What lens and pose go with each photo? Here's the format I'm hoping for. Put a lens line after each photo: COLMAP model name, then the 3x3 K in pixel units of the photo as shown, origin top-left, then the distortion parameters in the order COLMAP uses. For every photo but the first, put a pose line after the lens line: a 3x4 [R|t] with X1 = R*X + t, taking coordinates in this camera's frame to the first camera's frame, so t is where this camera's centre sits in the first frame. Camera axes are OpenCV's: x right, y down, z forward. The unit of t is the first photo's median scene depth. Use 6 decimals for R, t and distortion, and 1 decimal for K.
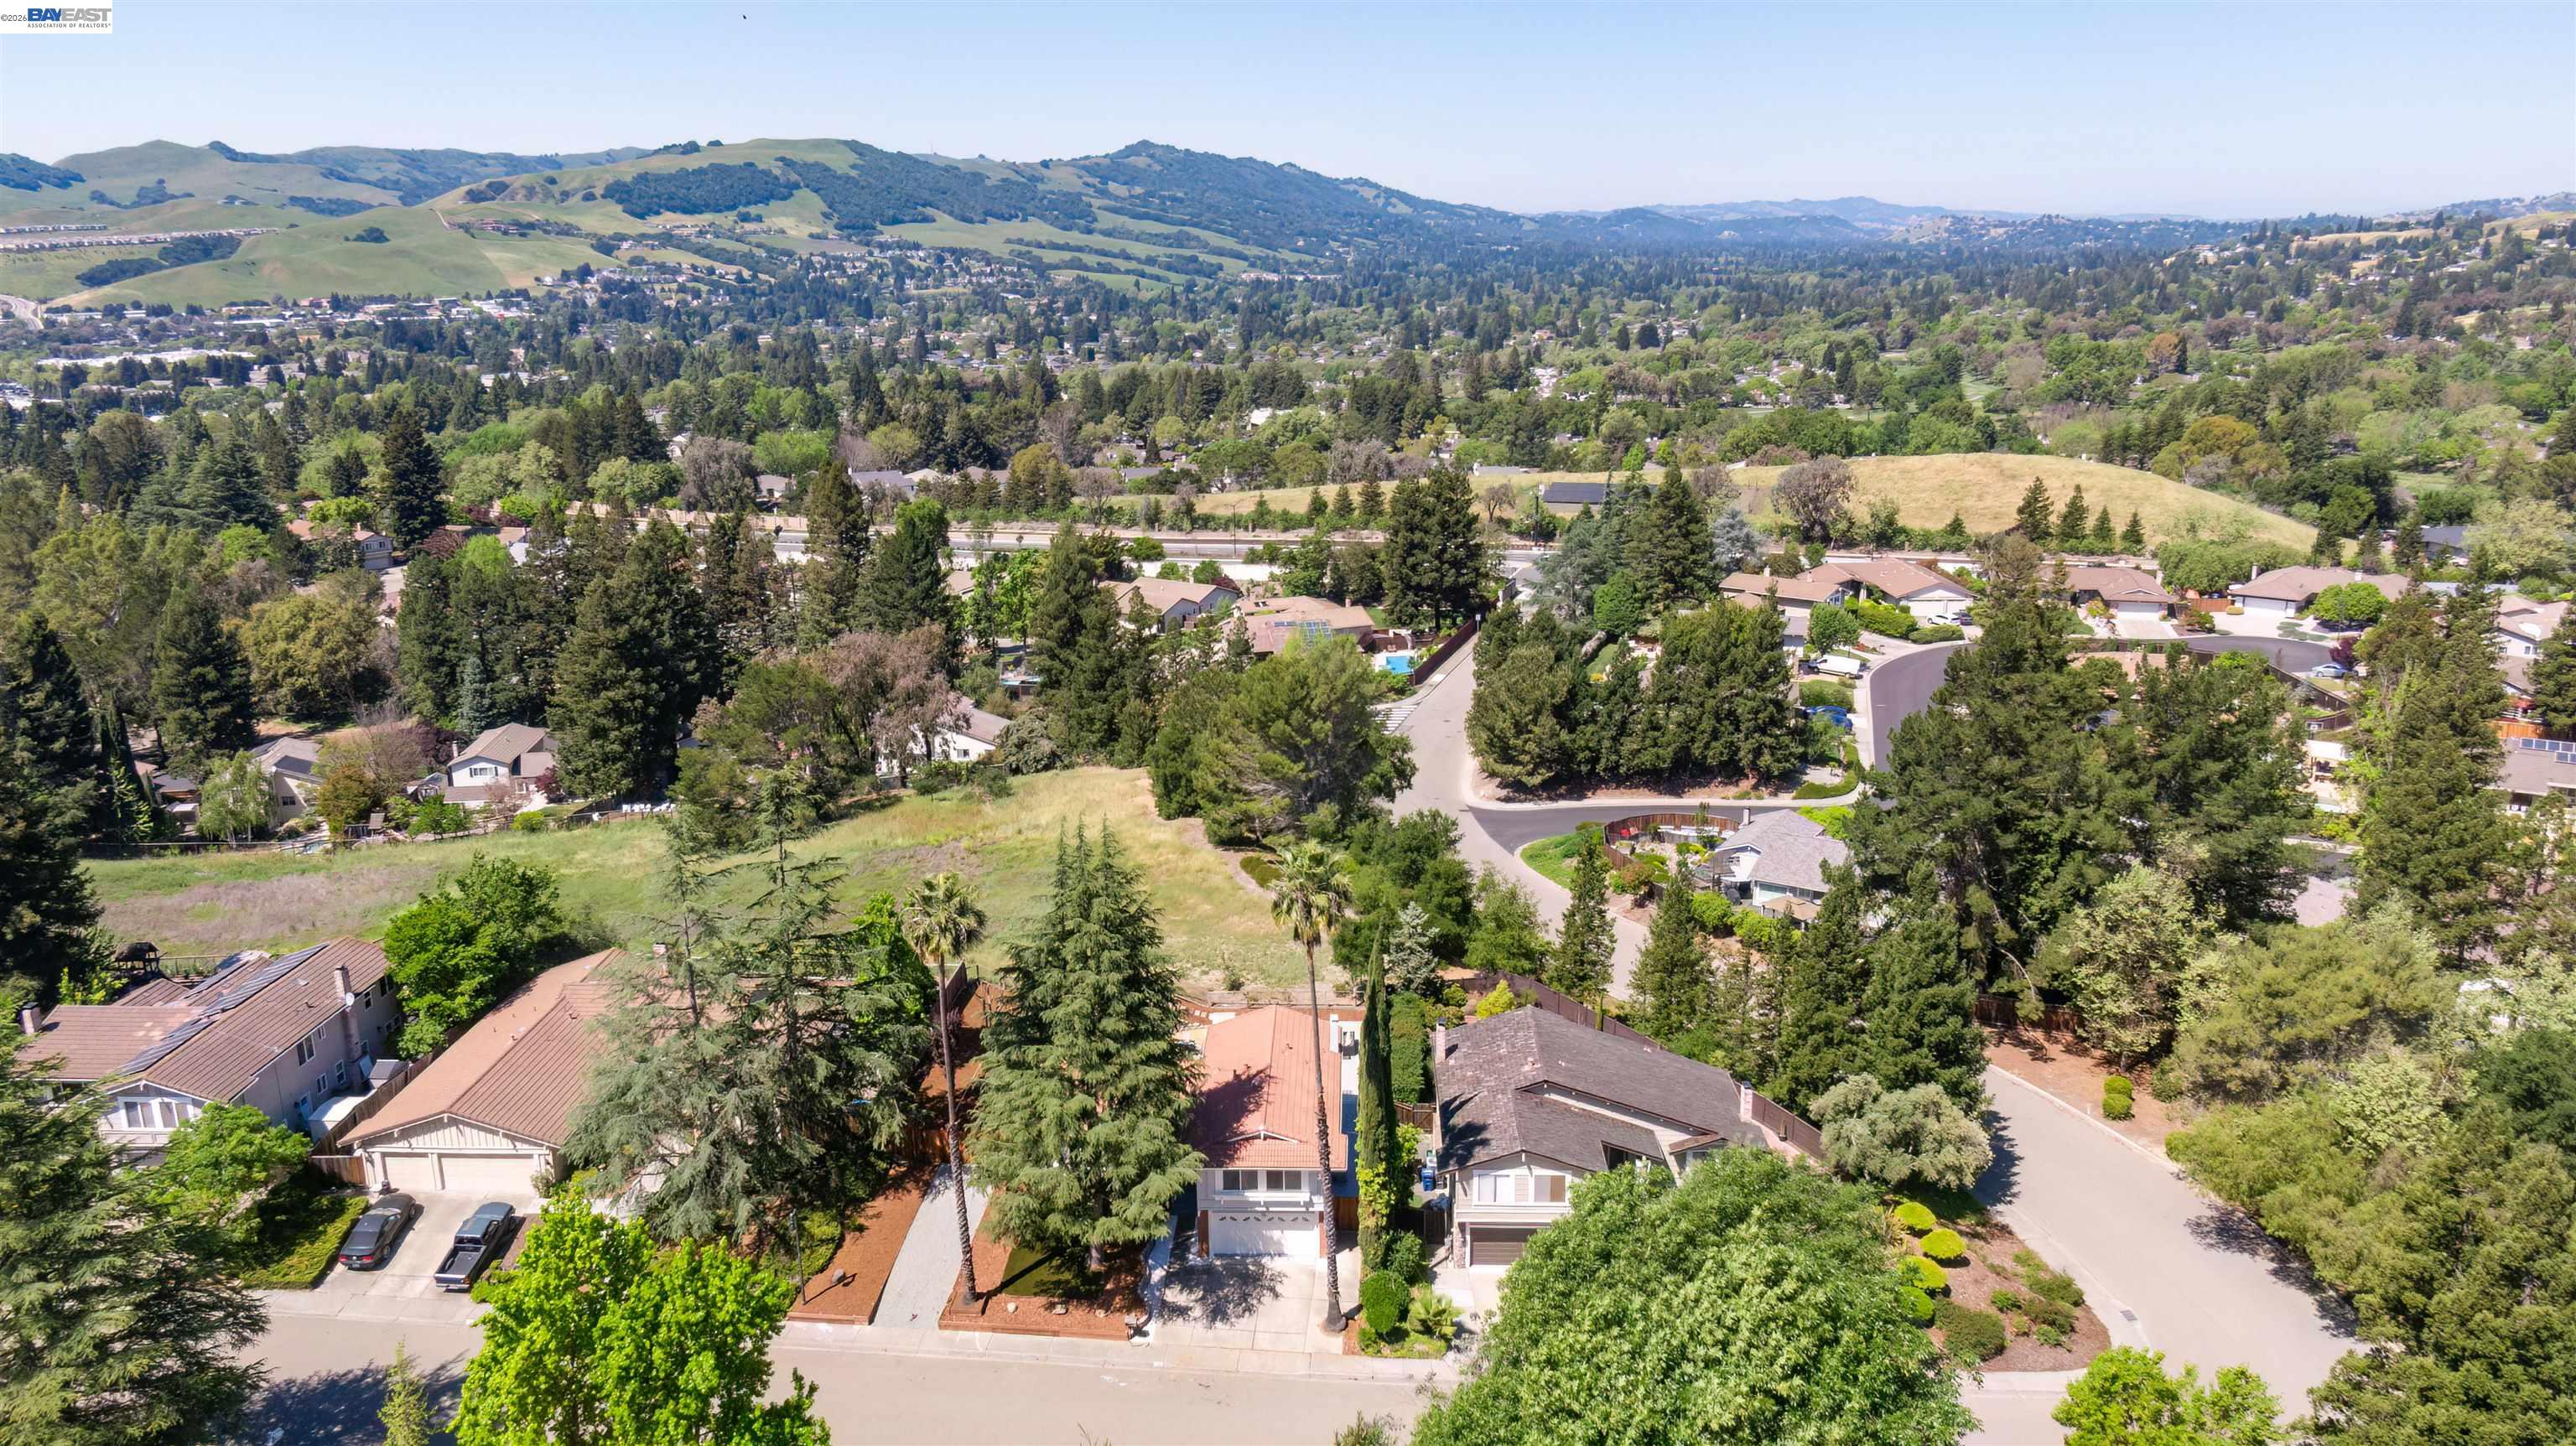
lens RADIAL K [[1841.8, 0, 1288.0], [0, 1841.8, 723.0], [0, 0, 1]] dist [0.005640, -0.018426]
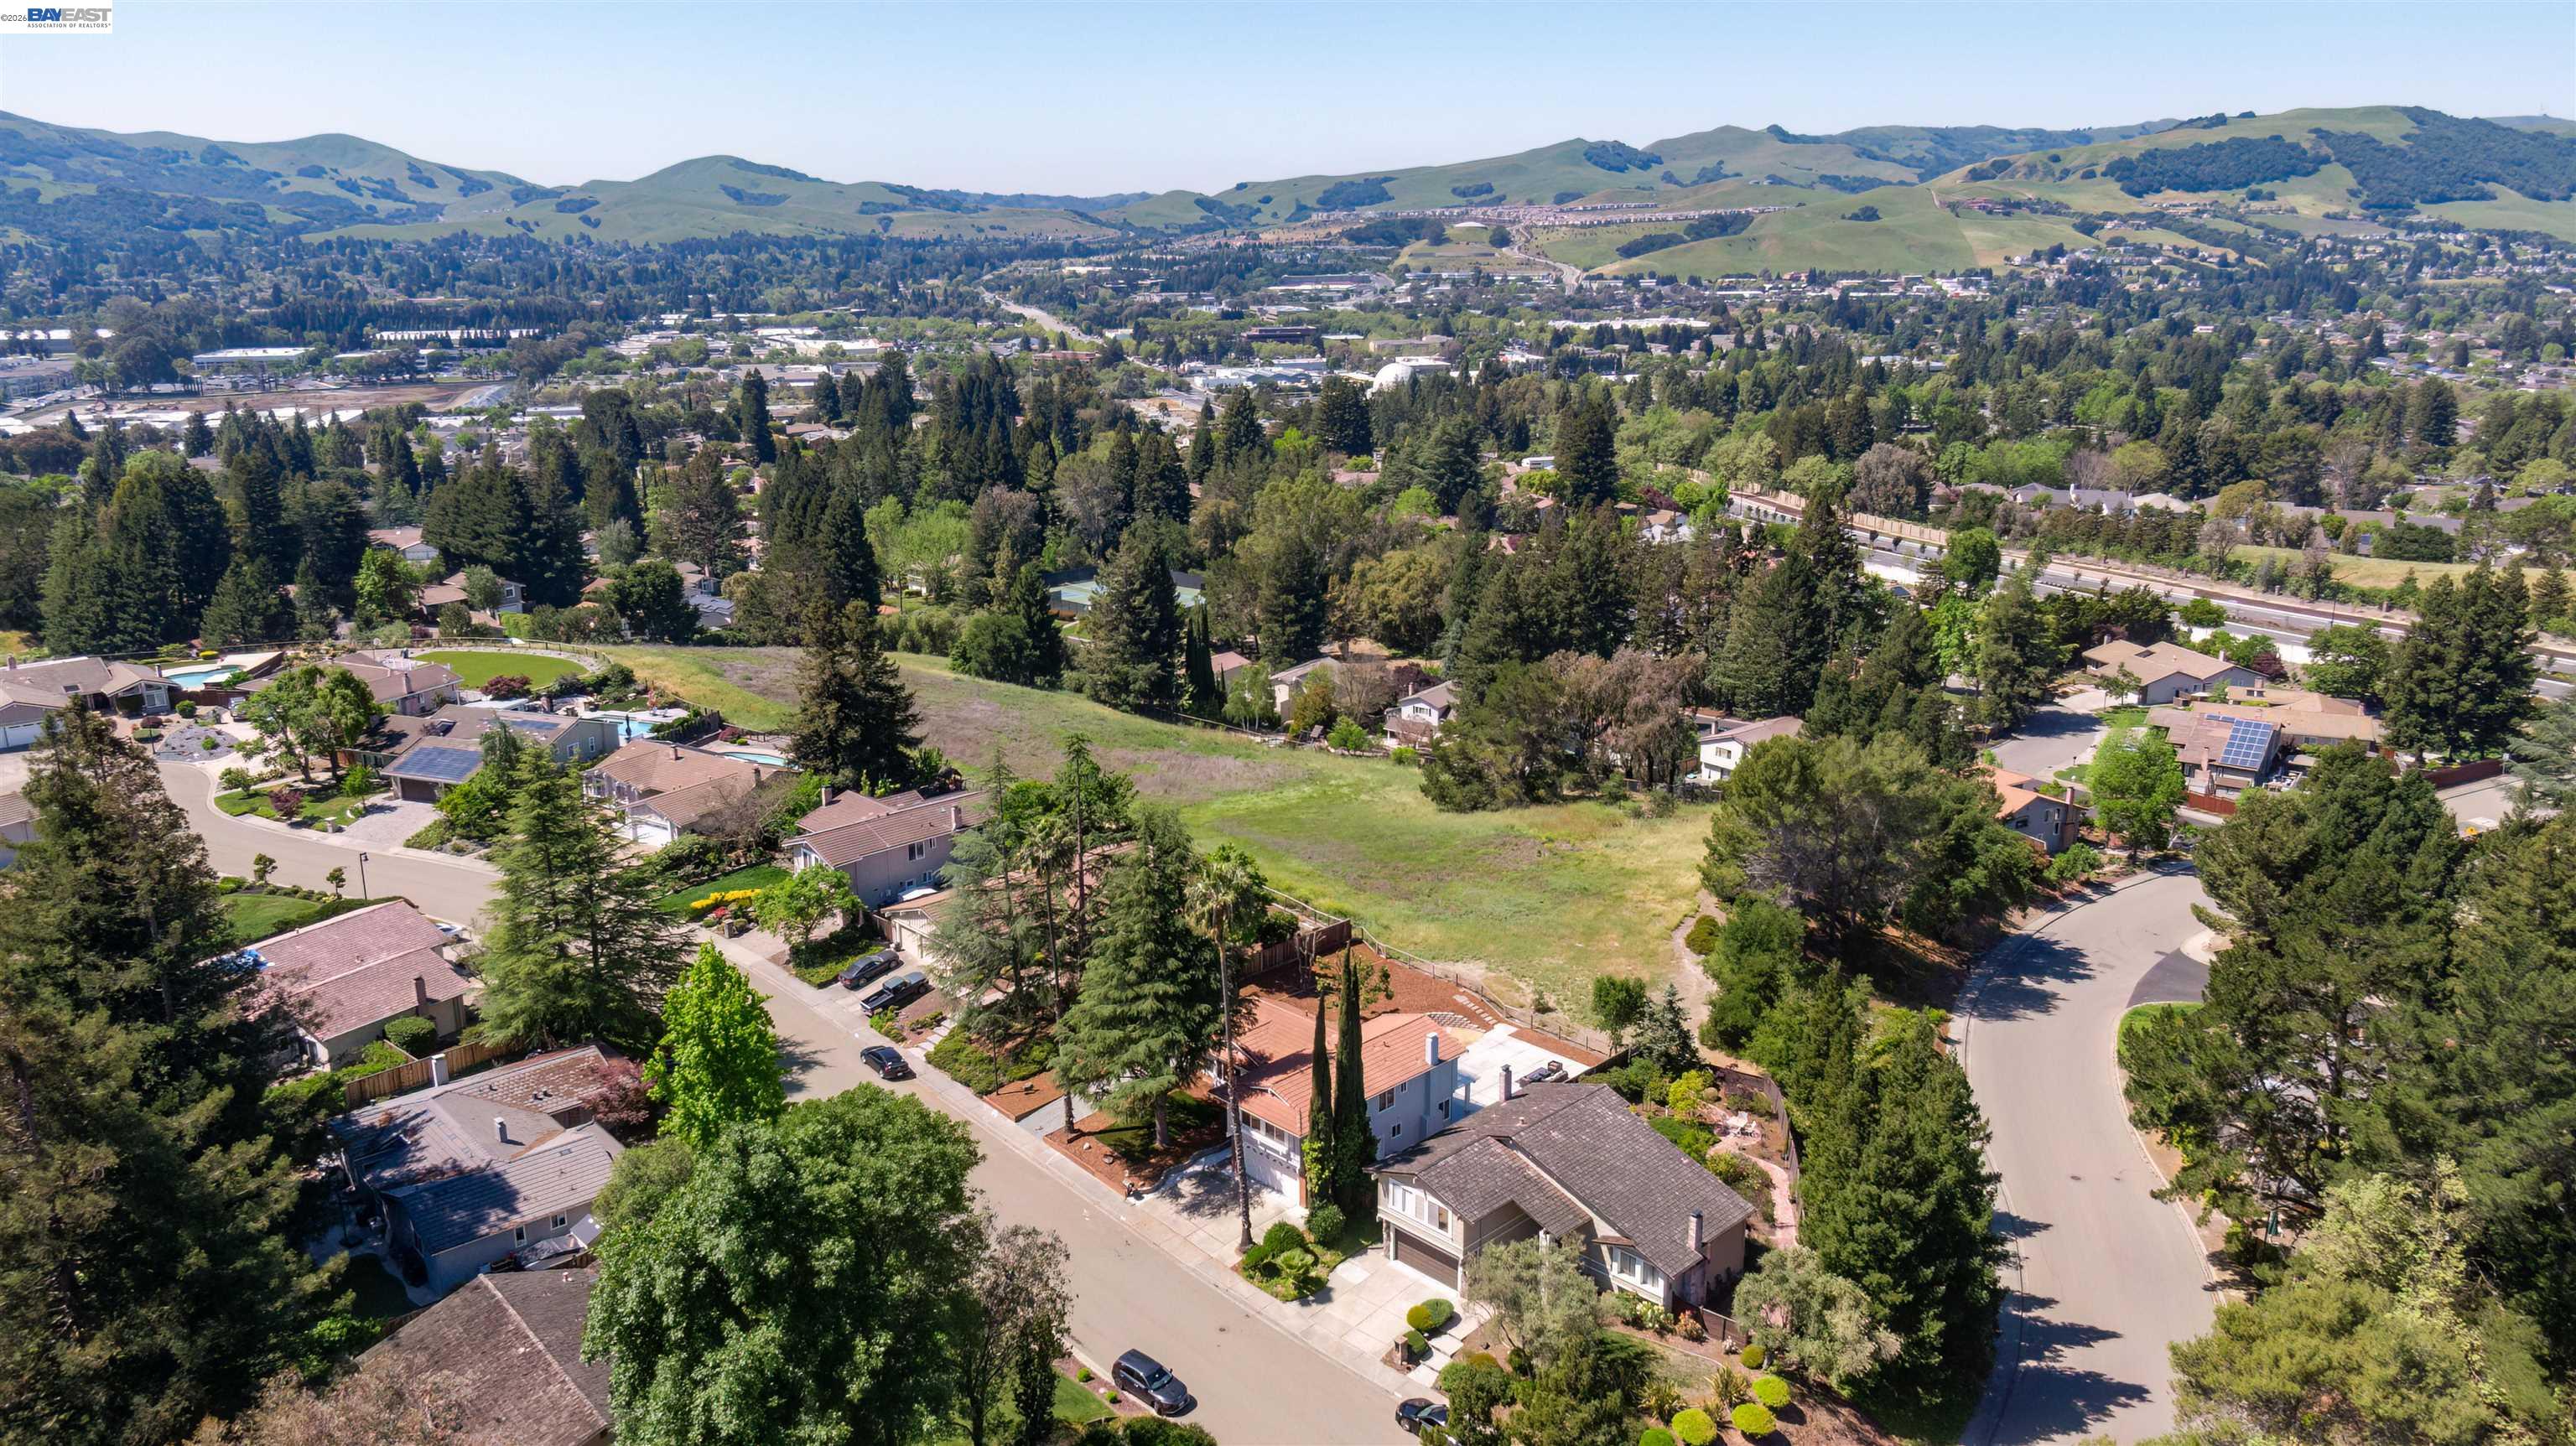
lens RADIAL K [[1841.8, 0, 1288.0], [0, 1841.8, 723.0], [0, 0, 1]] dist [0.005640, -0.018426]
pose [[0.713611, 0.190811, -0.674055, 0.277476], [-0.180053, 0.979824, 0.086749, -0.046979], [0.677008, 0.059461, 0.733570, 0.023989]]
